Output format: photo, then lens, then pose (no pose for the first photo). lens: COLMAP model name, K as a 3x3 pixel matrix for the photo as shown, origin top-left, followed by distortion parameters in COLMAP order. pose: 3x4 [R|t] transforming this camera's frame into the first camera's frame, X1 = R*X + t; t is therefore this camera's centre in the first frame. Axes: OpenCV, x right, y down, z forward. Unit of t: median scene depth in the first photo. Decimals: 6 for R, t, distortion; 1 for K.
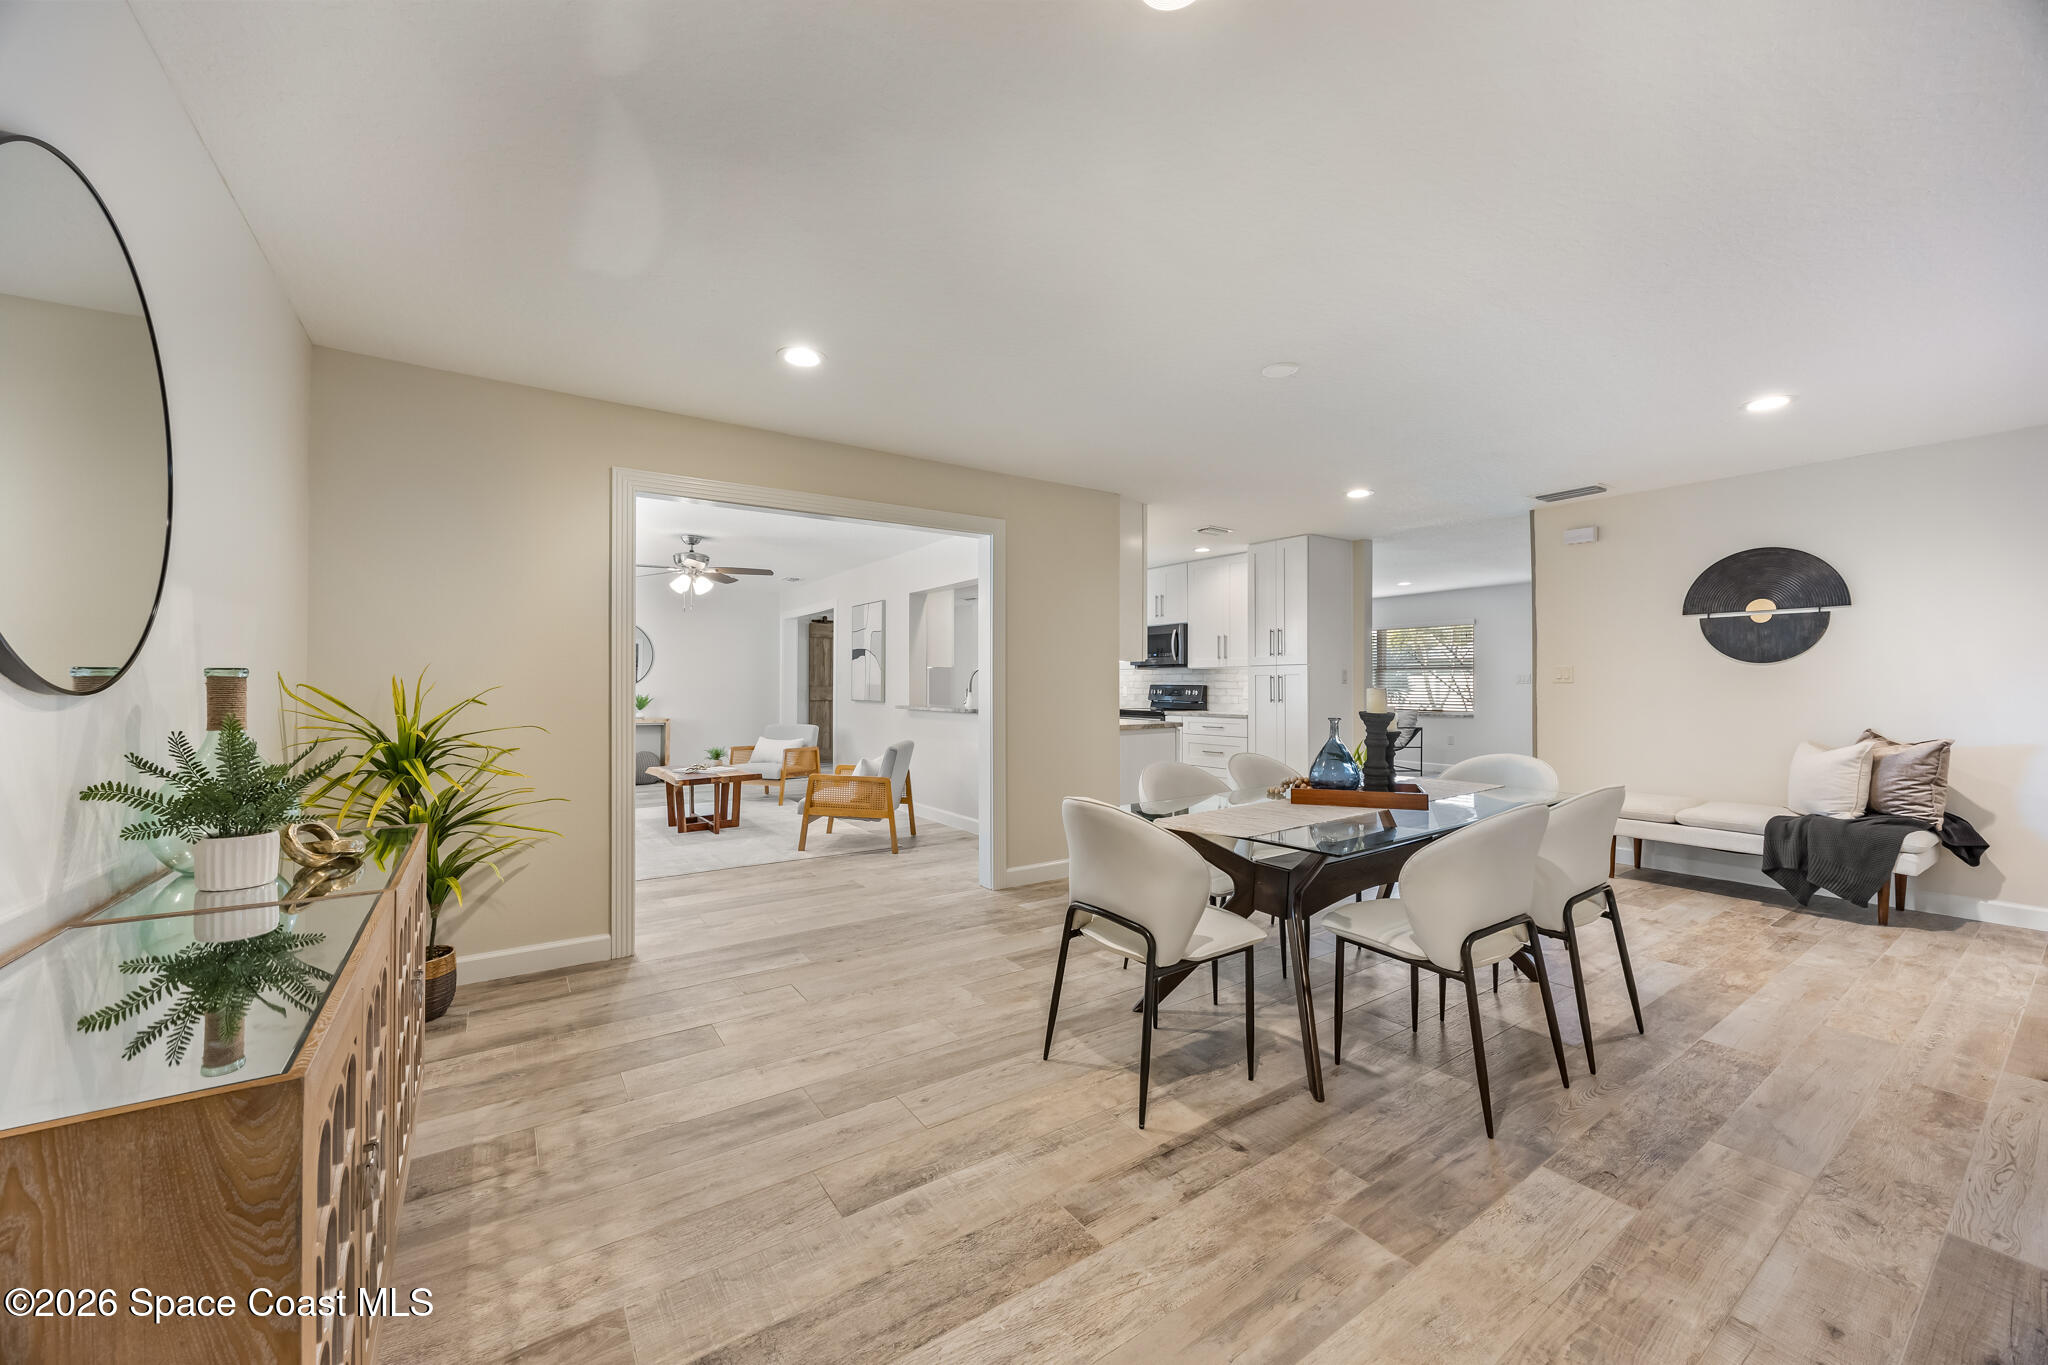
lens RADIAL K [[768.7, 0, 1021.4], [0, 768.7, 677.1], [0, 0, 1]] dist [-0.001494, -0.000714]
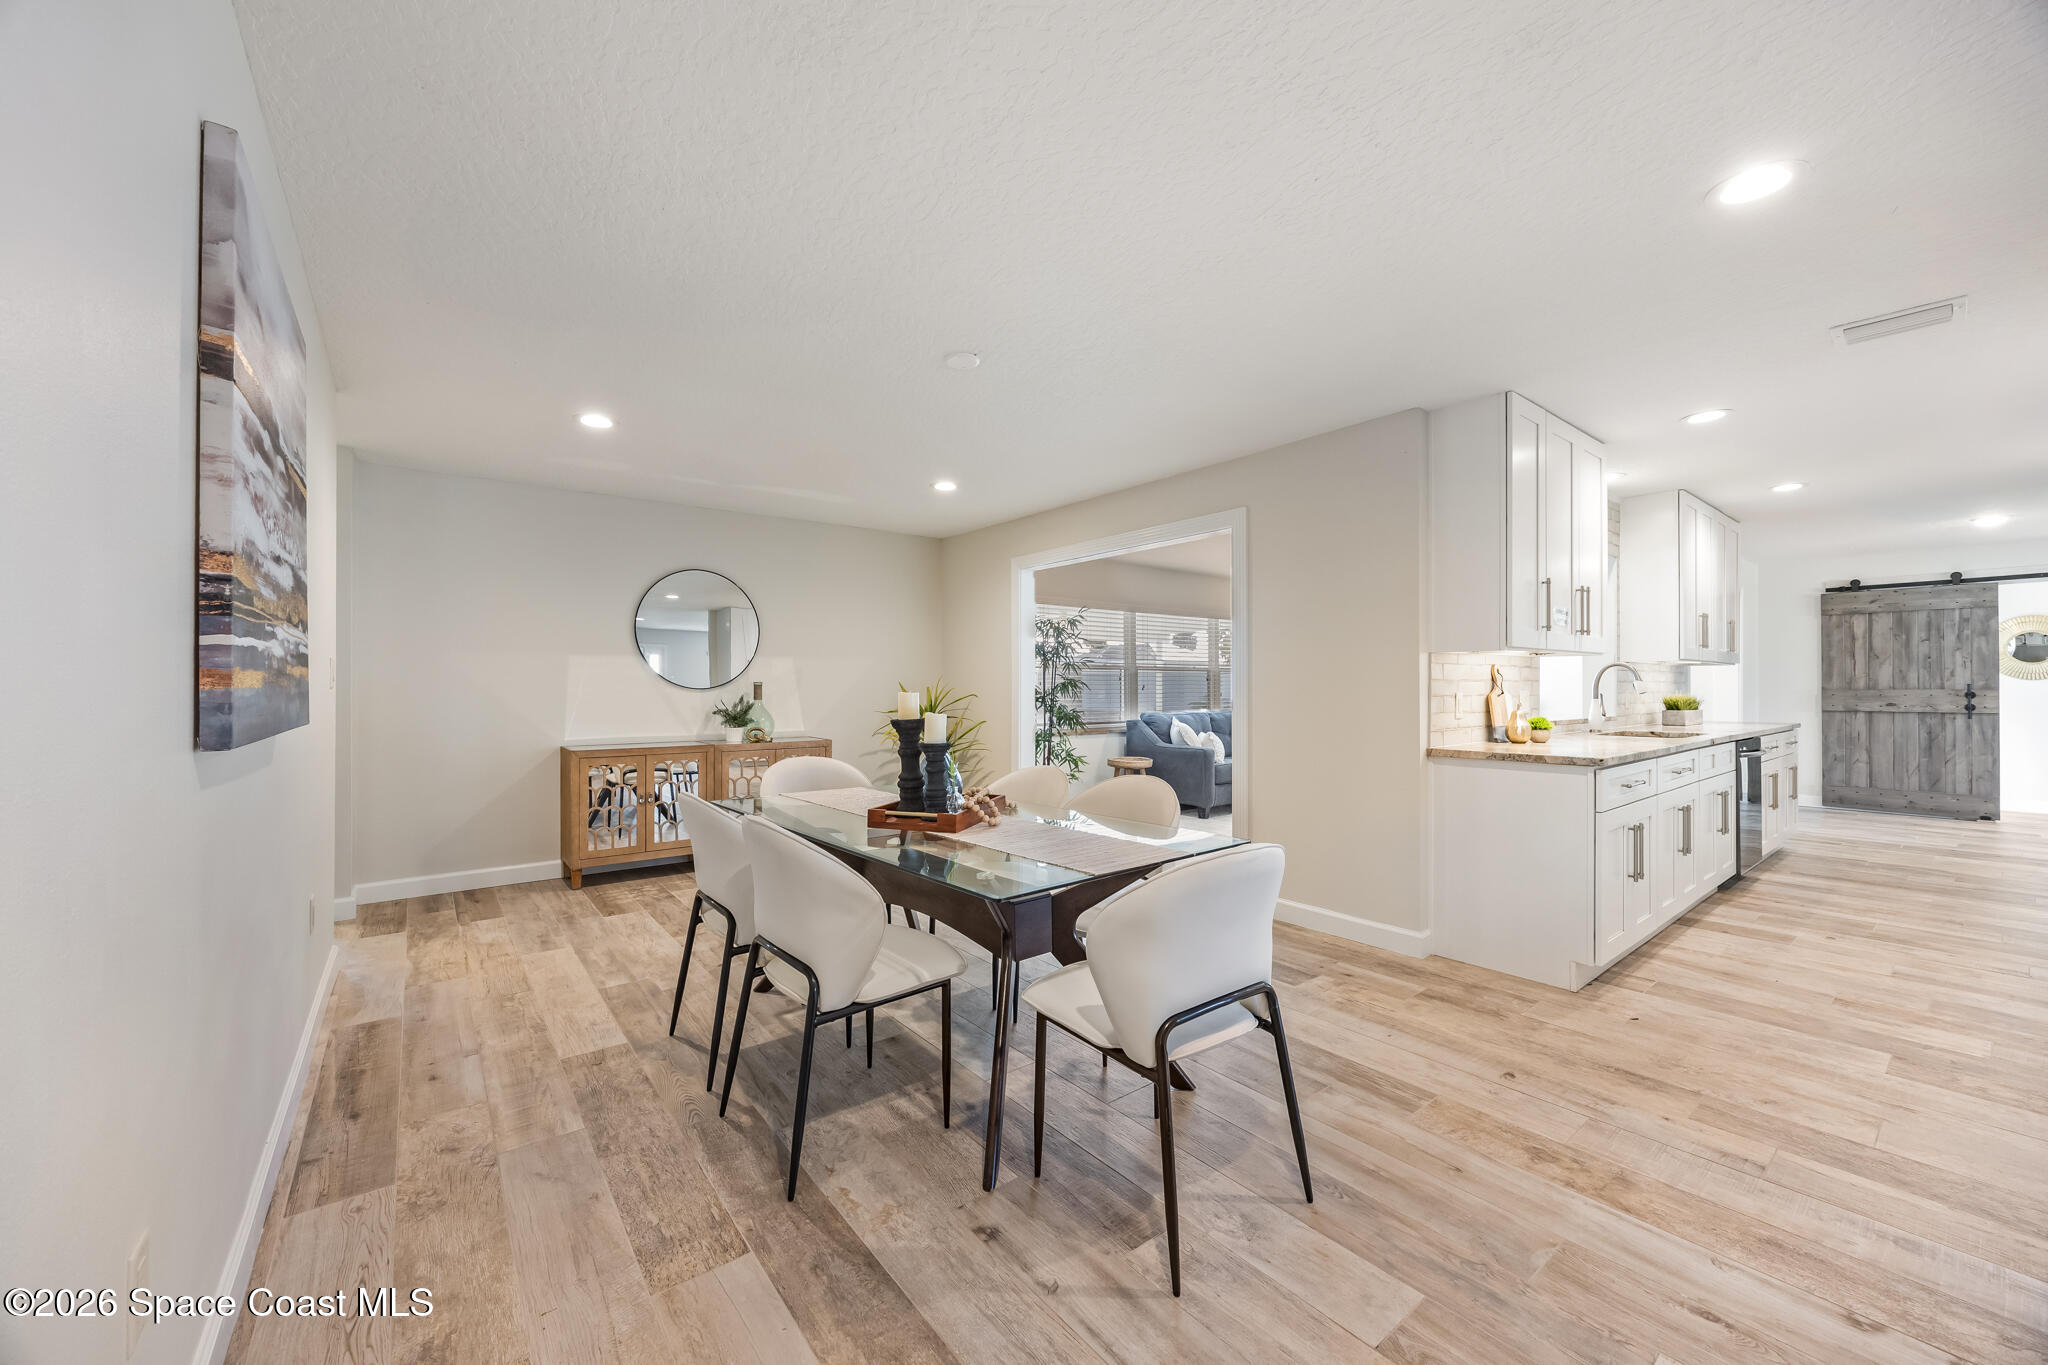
lens RADIAL K [[774.9, 0, 1021.7], [0, 774.9, 684.6], [0, 0, 1]] dist [-0.000805, -0.000657]
pose [[0.061801, -0.000597, -0.998088, 0.869323], [0.009451, 0.999955, -0.000013, 0.003061], [0.998044, -0.009432, 0.061804, 0.671612]]
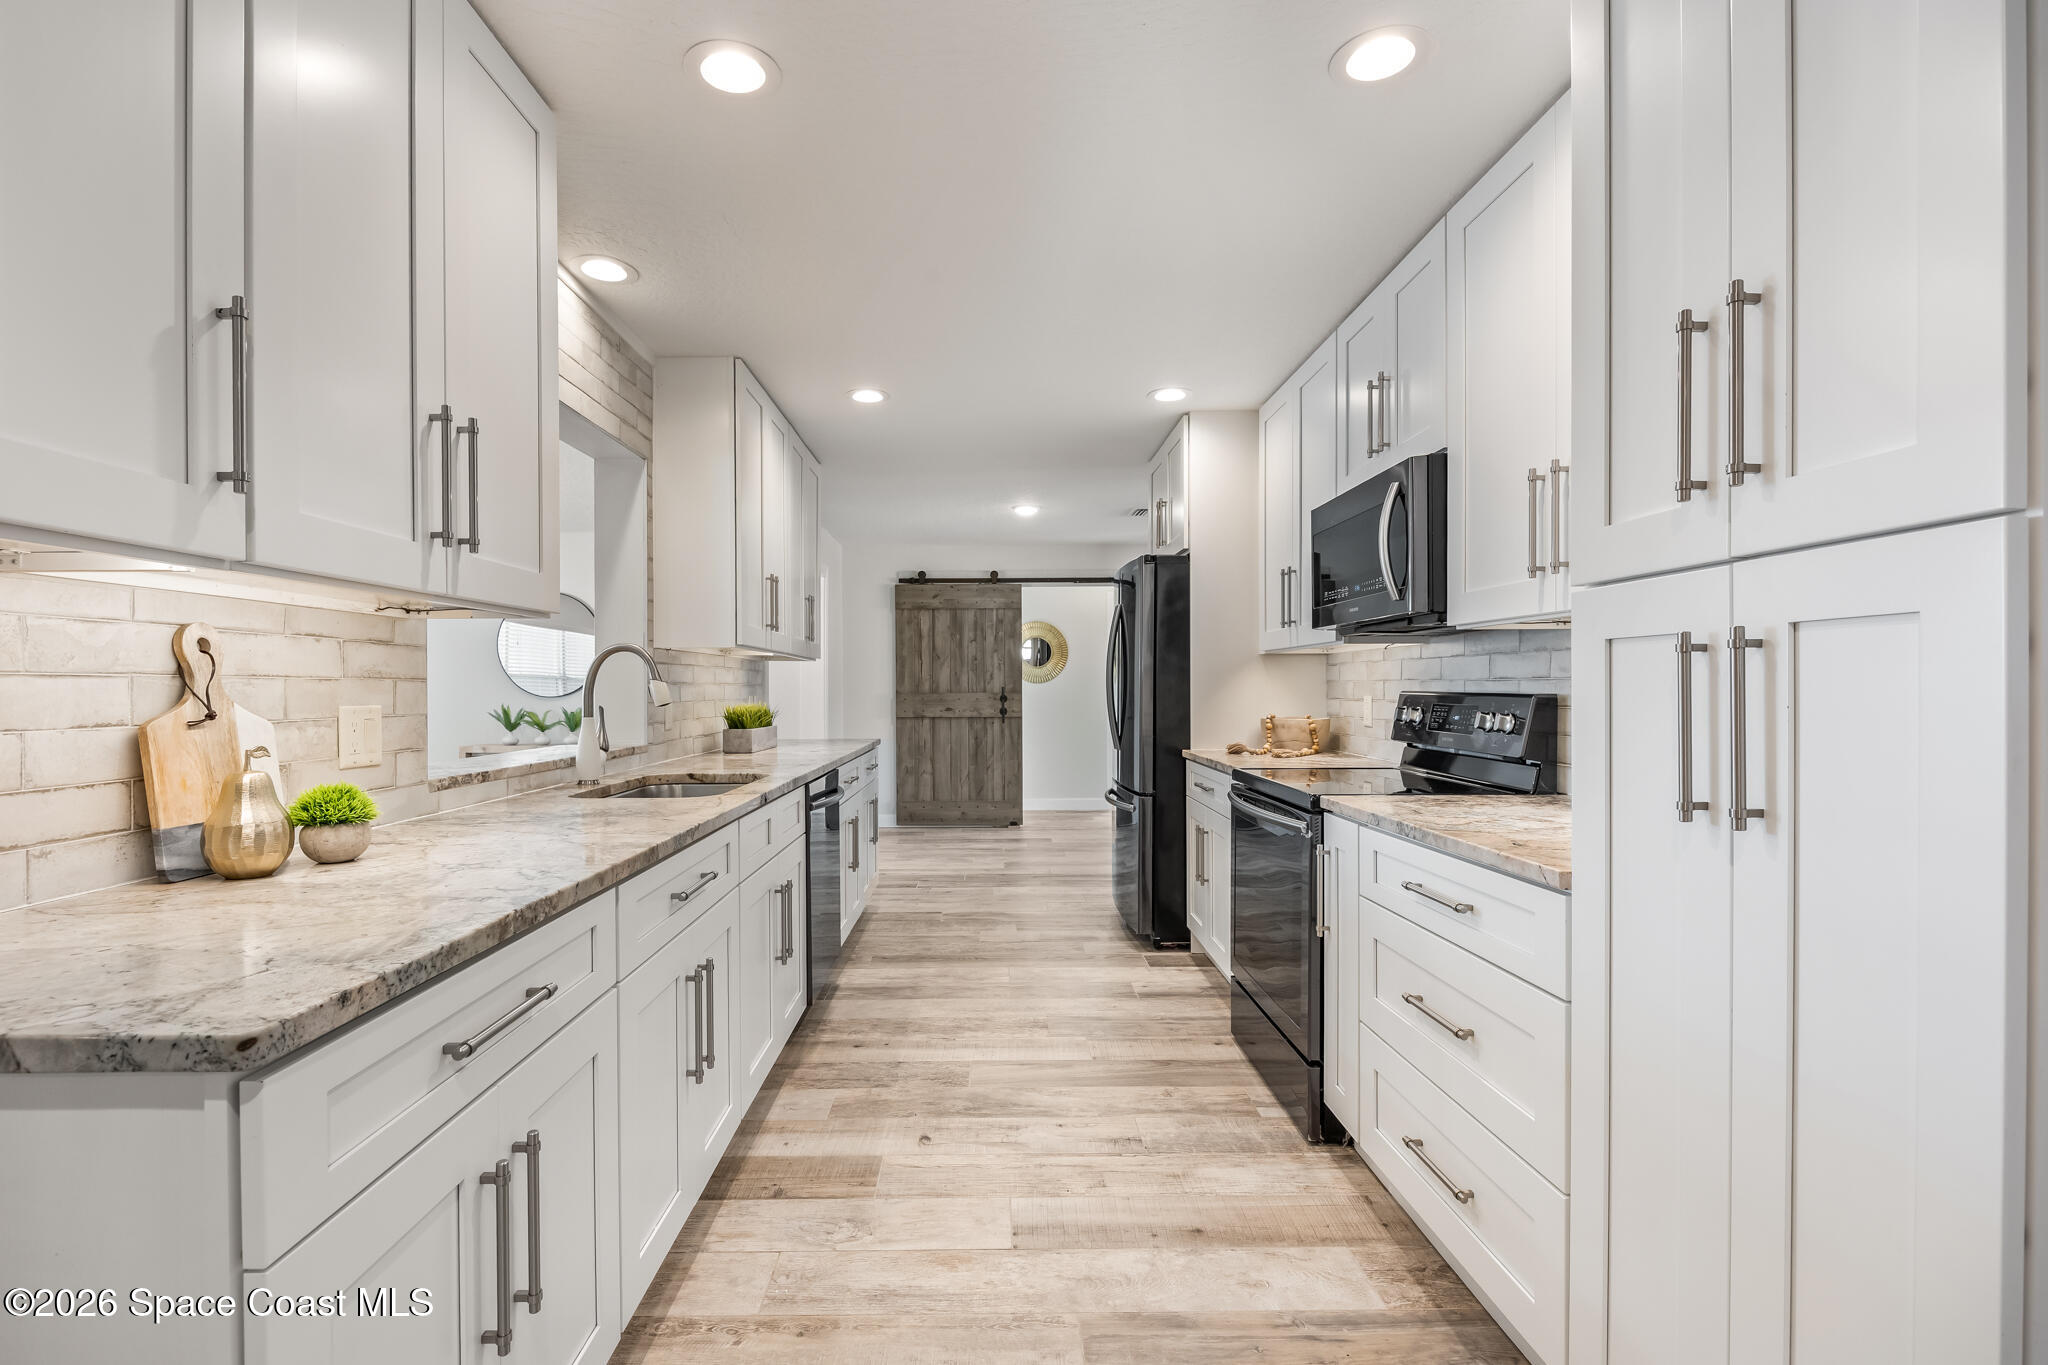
lens RADIAL K [[934.1, 0, 990.7], [0, 934.1, 691.0], [0, 0, 1]] dist [-0.000491, -0.000001]
pose [[0.826417, 0.000265, -0.563059, 0.456110], [0.007161, 0.999914, 0.010980, 0.007246], [0.563013, -0.013106, 0.826344, 1.134729]]
